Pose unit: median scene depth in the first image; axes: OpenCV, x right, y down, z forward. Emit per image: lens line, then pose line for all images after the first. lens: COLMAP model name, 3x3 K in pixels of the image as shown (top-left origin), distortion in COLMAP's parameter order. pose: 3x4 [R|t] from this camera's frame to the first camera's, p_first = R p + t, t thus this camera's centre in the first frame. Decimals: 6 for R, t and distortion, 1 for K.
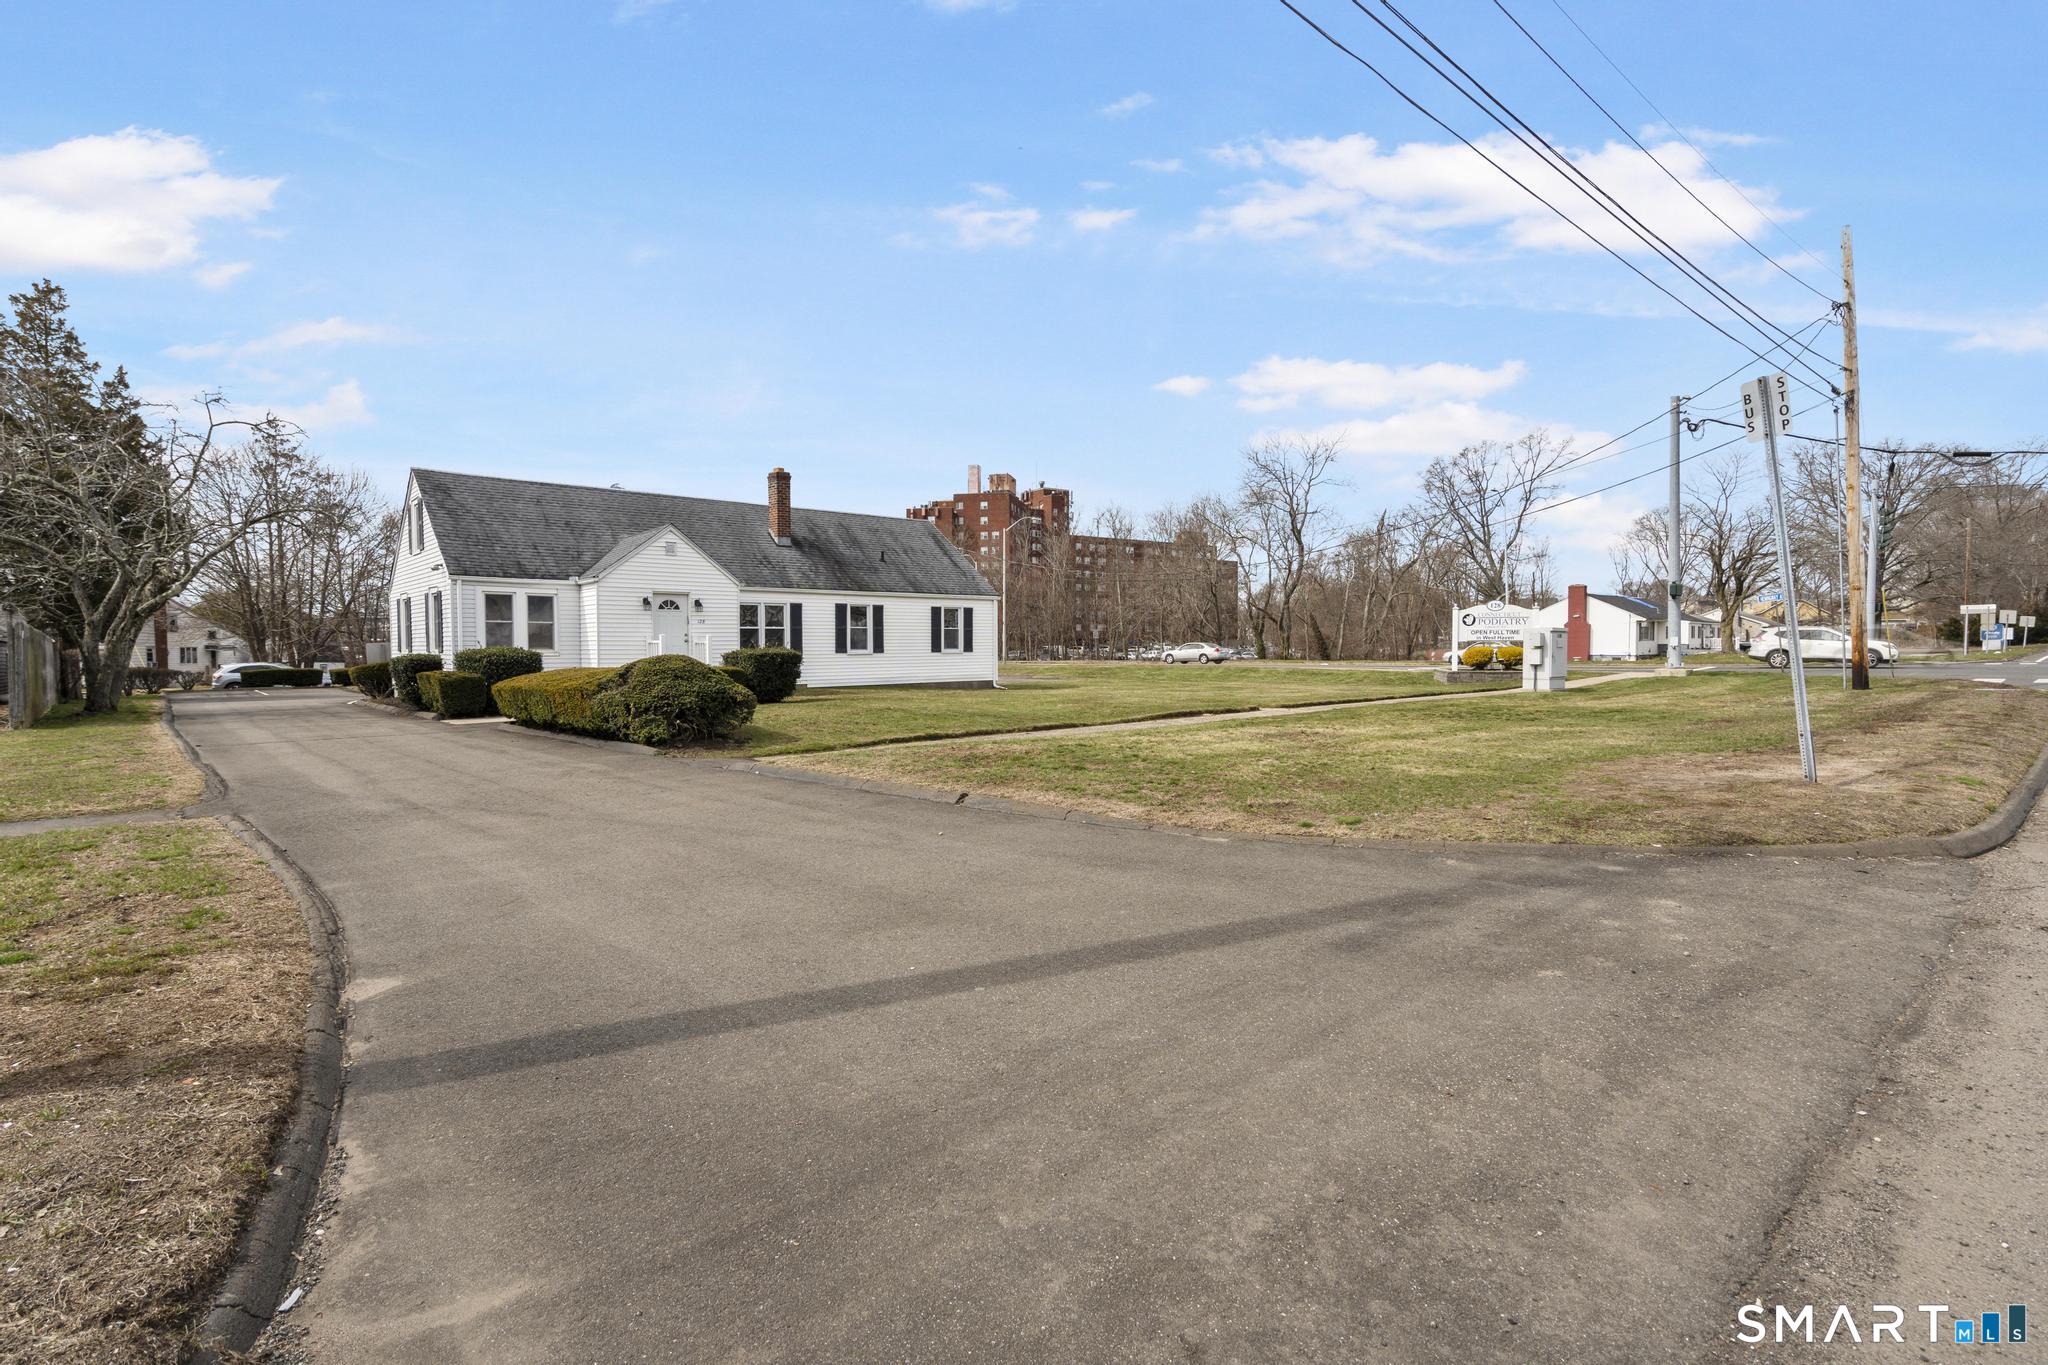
lens RADIAL K [[942.8, 0, 1024.8], [0, 942.8, 678.0], [0, 0, 1]] dist [-0.017215, 0.011550]
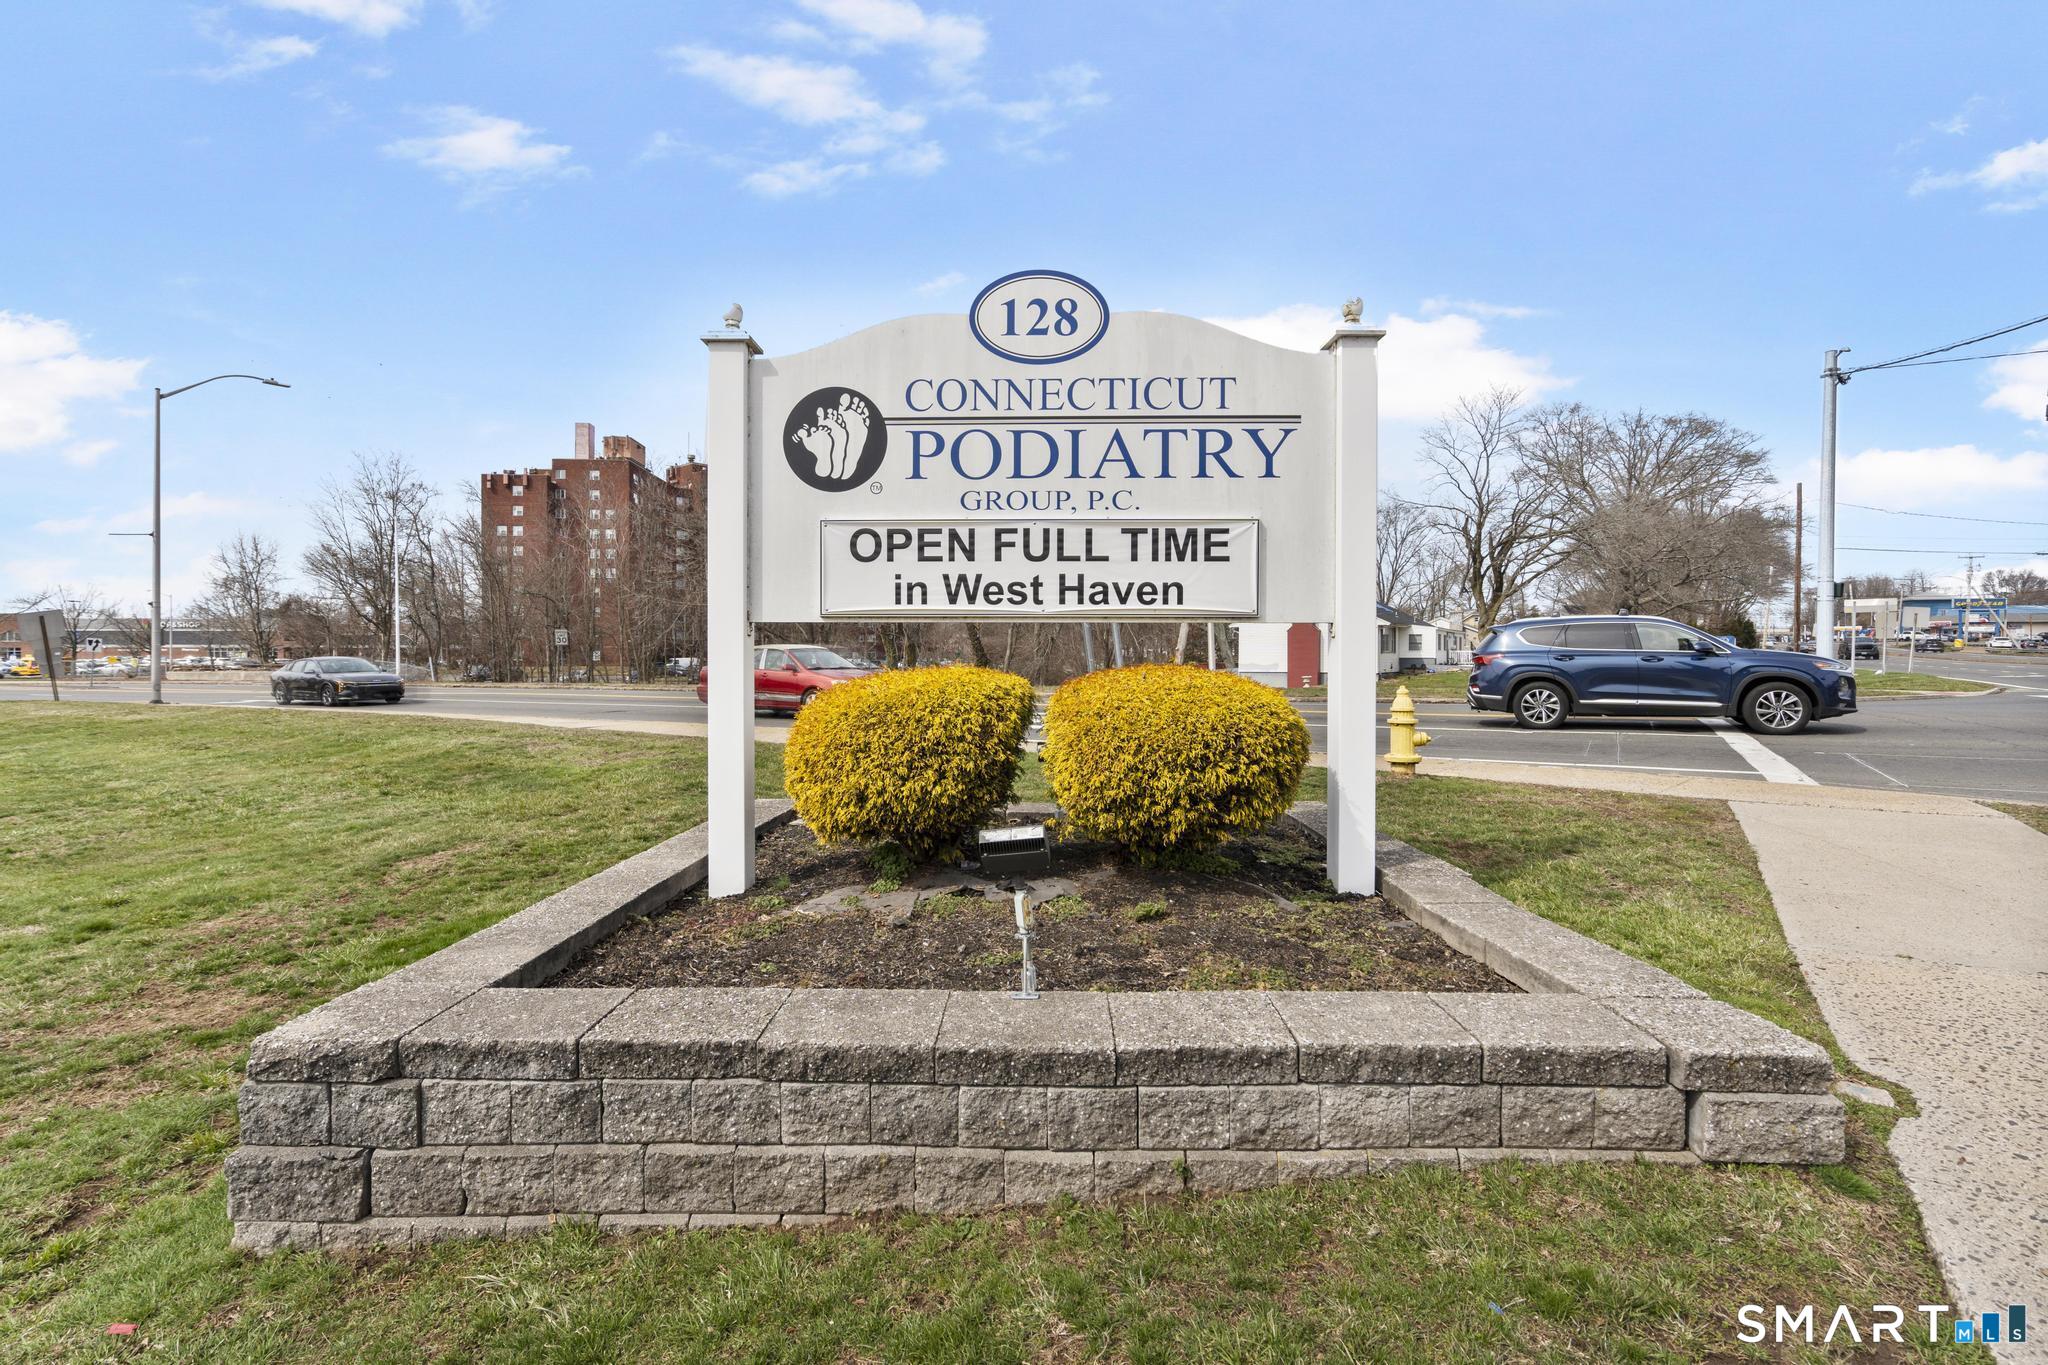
lens RADIAL K [[942.8, 0, 1024.8], [0, 942.8, 678.0], [0, 0, 1]] dist [-0.017215, 0.011550]
pose [[0.963663, -0.001781, 0.267115, 0.089822], [0.005476, 0.999899, -0.013090, -0.005839], [-0.267065, 0.014077, 0.963576, 0.170467]]
